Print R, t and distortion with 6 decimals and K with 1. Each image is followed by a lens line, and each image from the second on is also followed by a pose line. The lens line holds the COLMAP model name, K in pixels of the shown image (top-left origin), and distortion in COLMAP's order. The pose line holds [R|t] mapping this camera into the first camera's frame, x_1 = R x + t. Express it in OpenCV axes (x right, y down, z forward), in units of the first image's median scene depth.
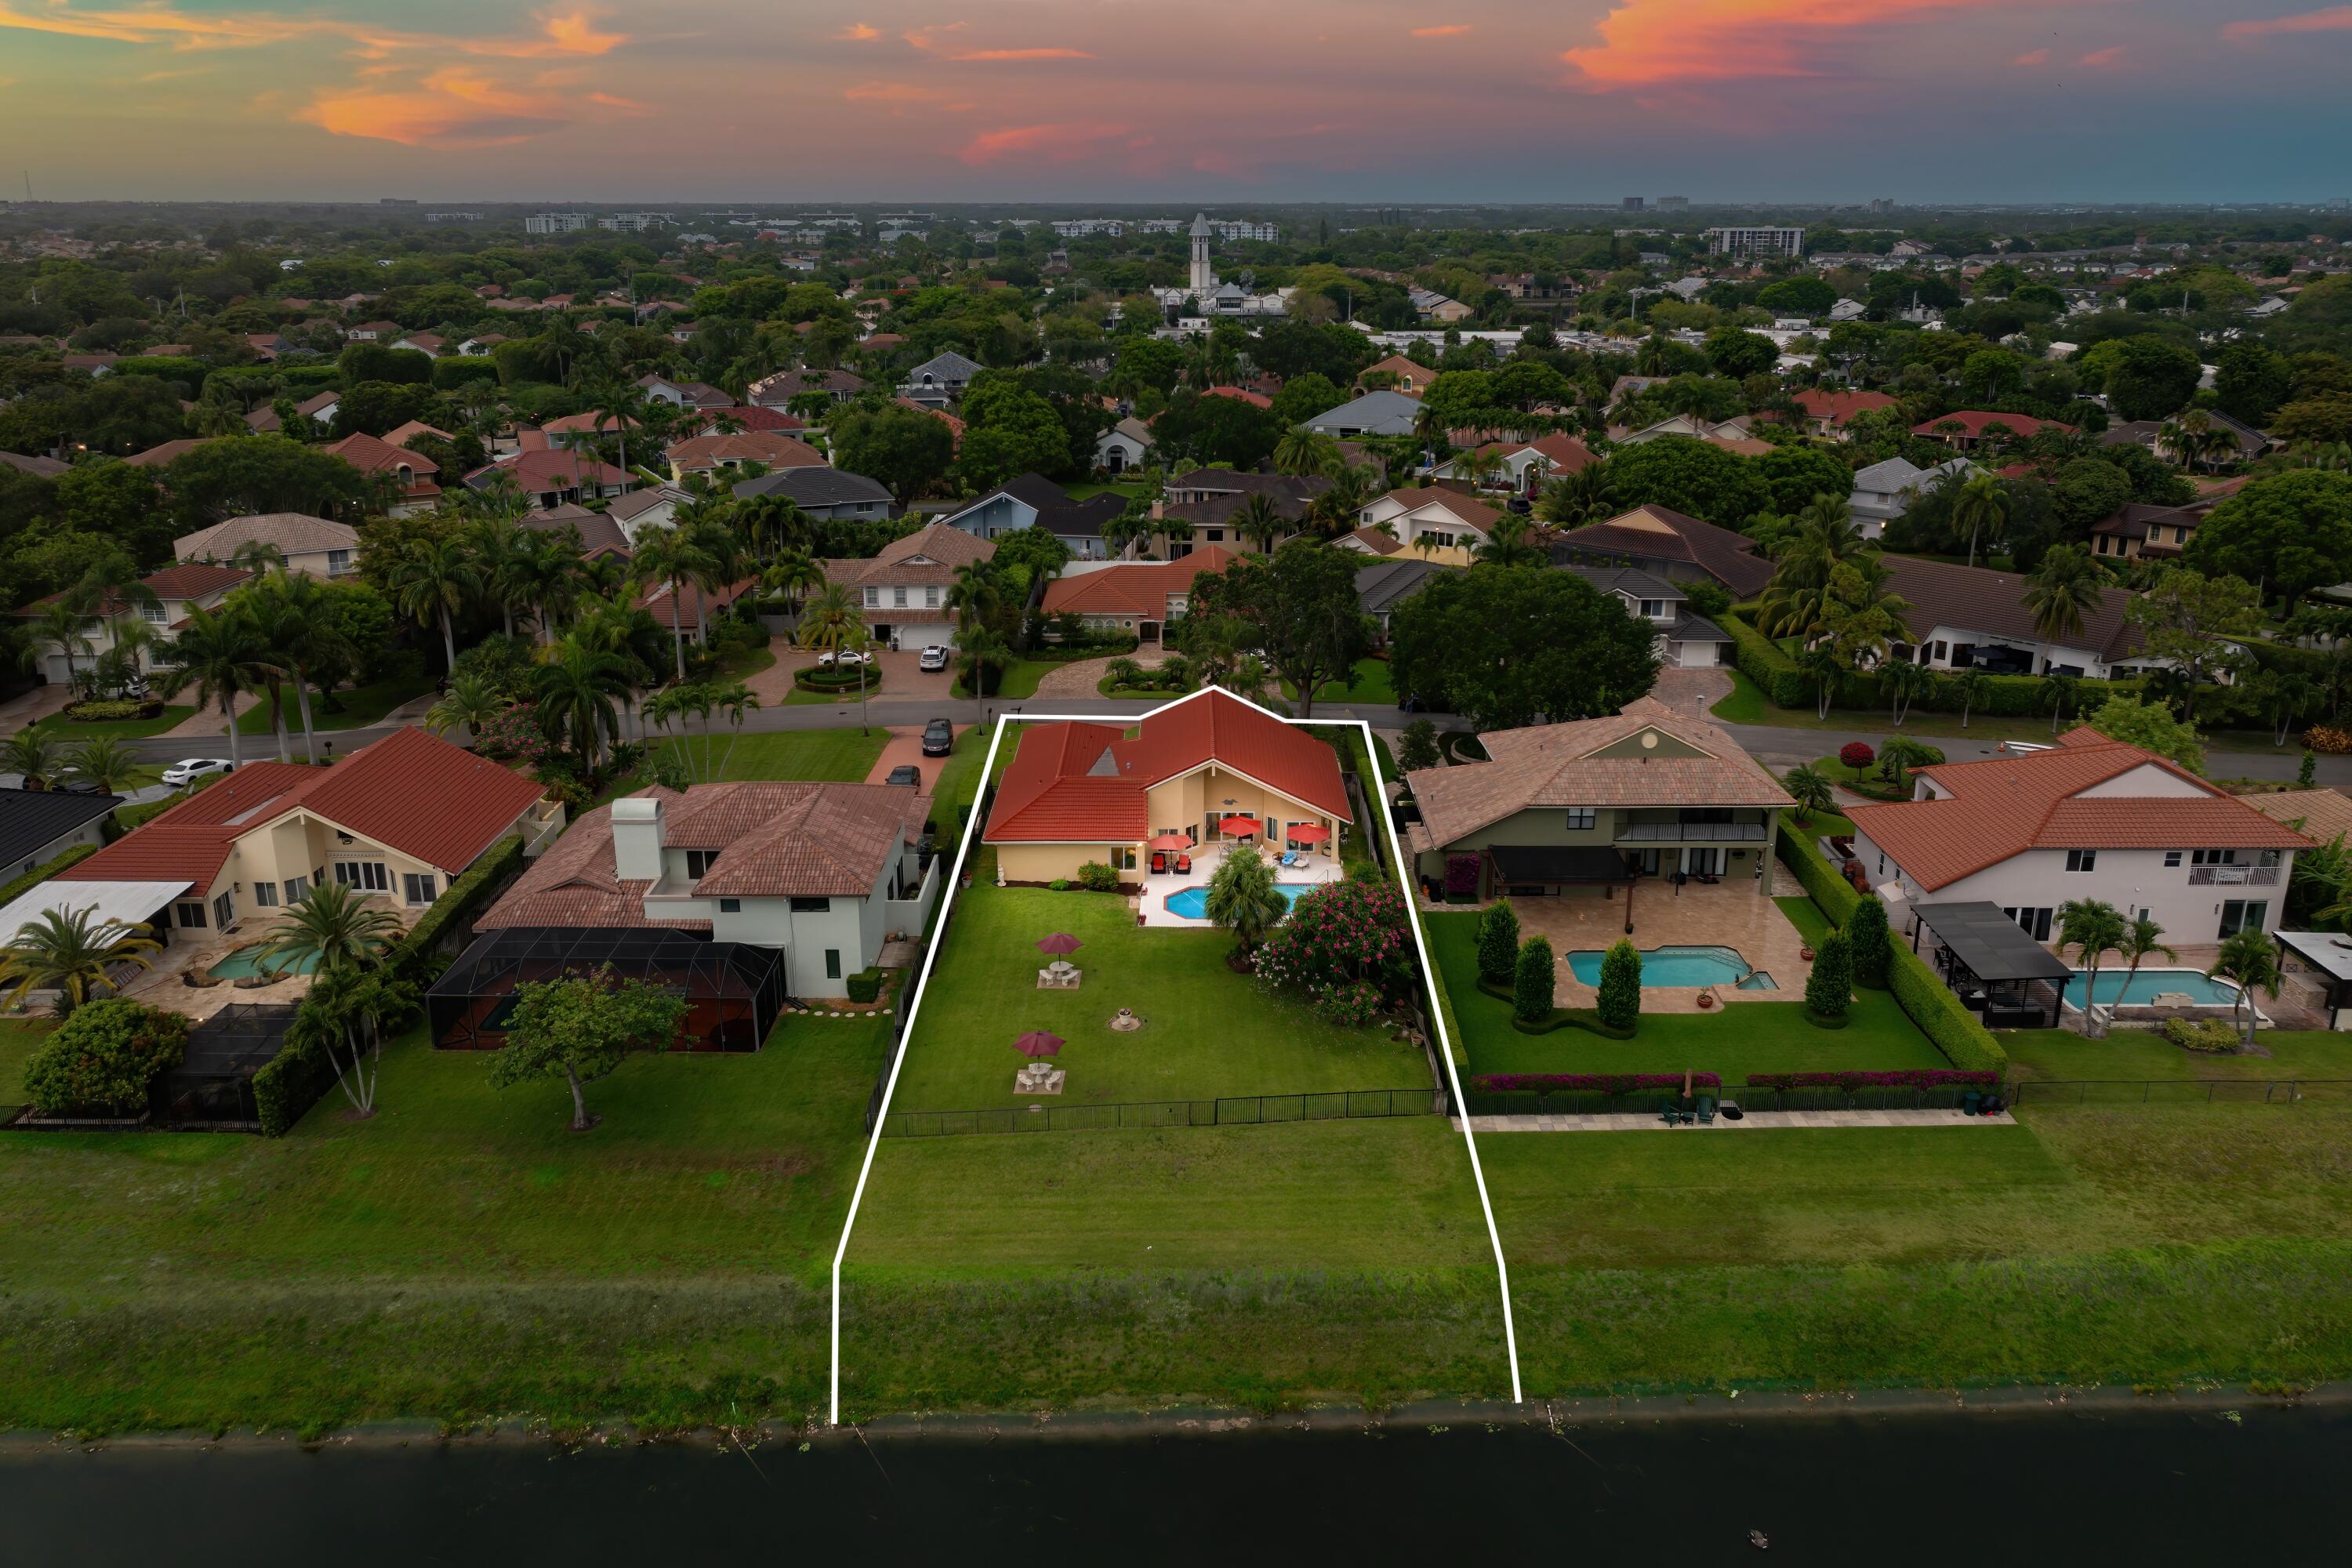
lens RADIAL K [[1758.9, 0, 1182.8], [0, 1758.9, 778.1], [0, 0, 1]] dist [-0.025934, 0.007773]
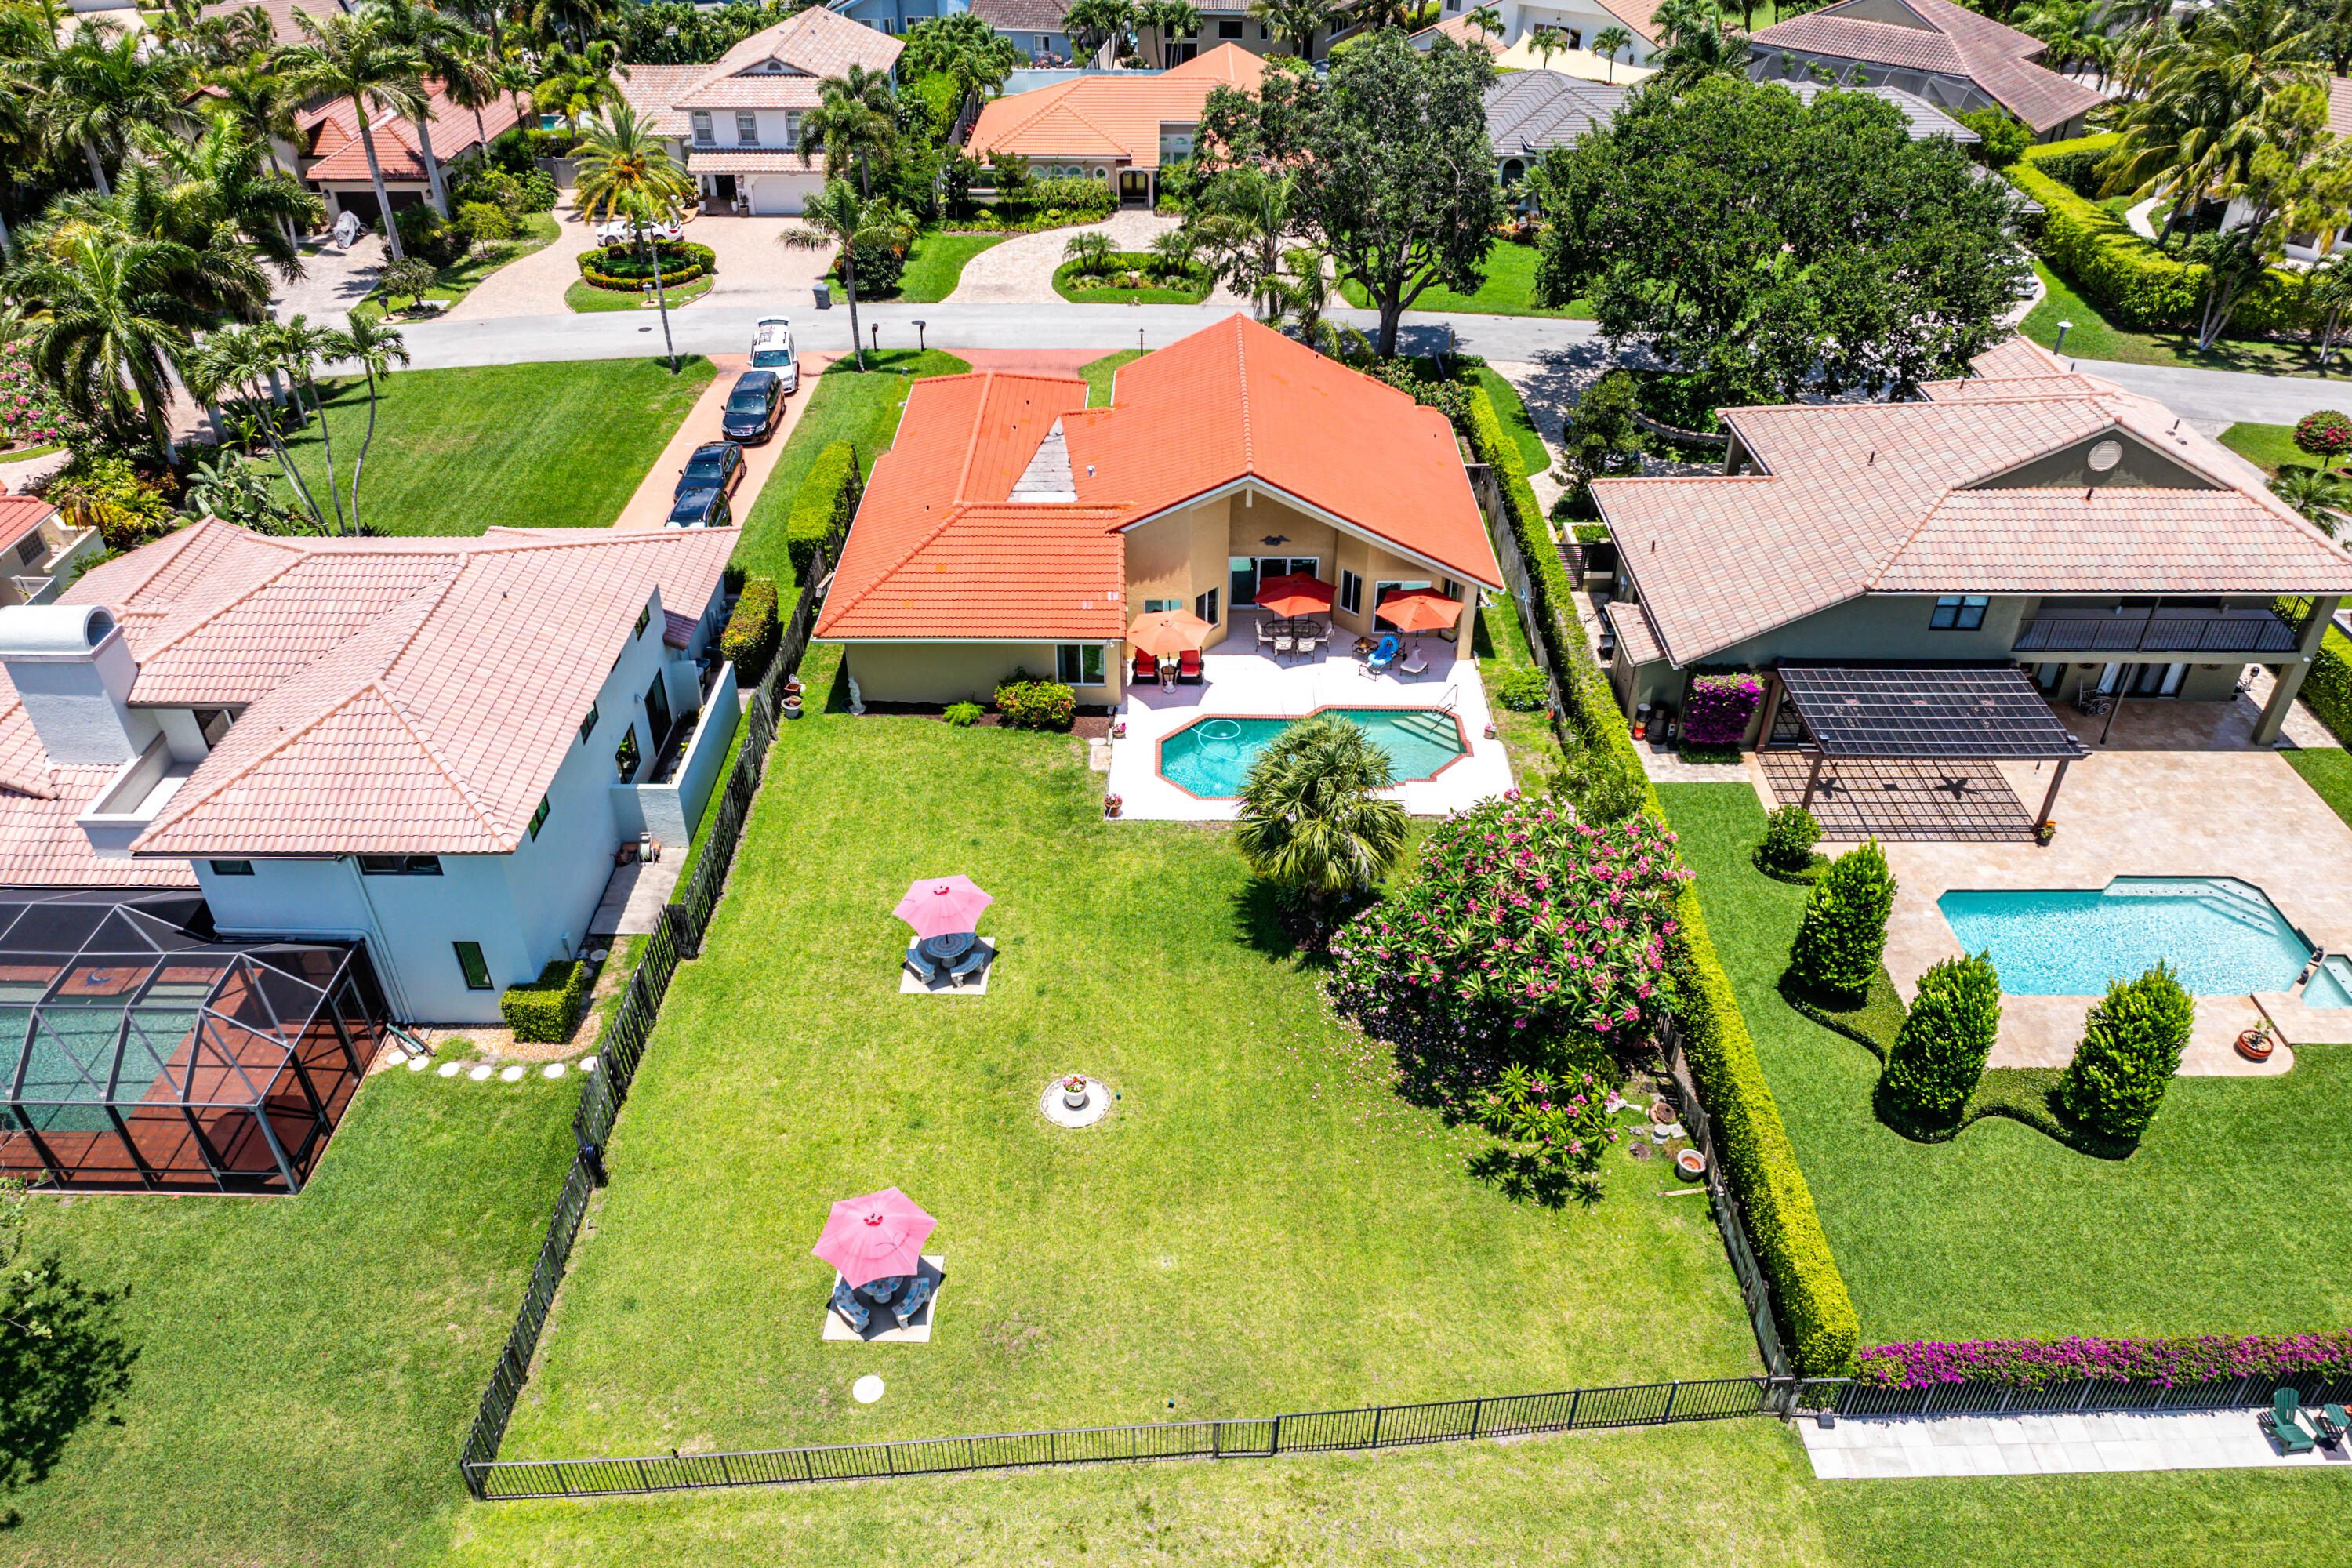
lens RADIAL K [[1758.9, 0, 1179.6], [0, 1758.9, 793.3], [0, 0, 1]] dist [-0.025934, 0.007773]
pose [[0.999990, 0.002577, 0.003539, -0.003719], [-0.003428, 0.963701, 0.266961, -0.043371], [-0.002722, -0.266970, 0.963701, 0.340094]]
